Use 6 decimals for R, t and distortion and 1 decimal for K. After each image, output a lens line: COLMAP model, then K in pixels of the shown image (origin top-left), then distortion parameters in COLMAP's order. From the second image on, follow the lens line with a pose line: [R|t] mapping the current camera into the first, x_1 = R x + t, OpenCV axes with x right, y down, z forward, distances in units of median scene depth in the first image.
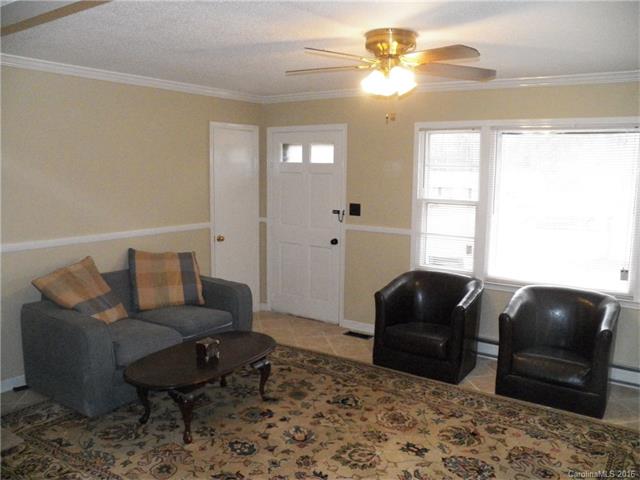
lens RADIAL K [[561.8, 0, 318.5], [0, 561.8, 240.5], [0, 0, 1]] dist [0.002211, 0.008617]
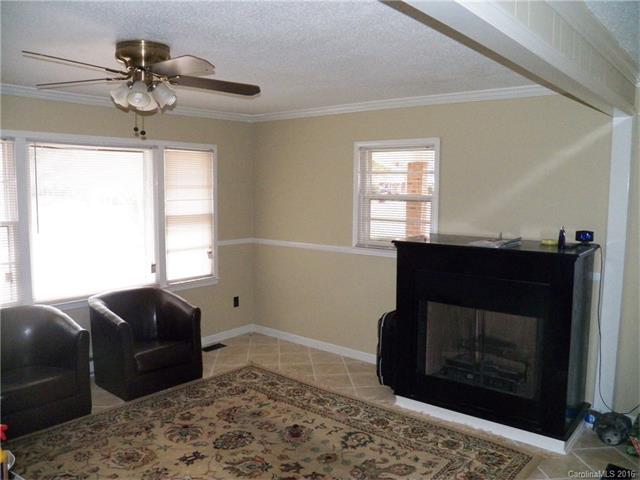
lens RADIAL K [[561.8, 0, 318.5], [0, 561.8, 240.5], [0, 0, 1]] dist [0.002211, 0.008617]
pose [[0.118835, -0.112628, 0.986506, -0.699116], [0.142851, 0.985149, 0.095265, -0.072714], [-0.982584, 0.129603, 0.133159, 0.543602]]
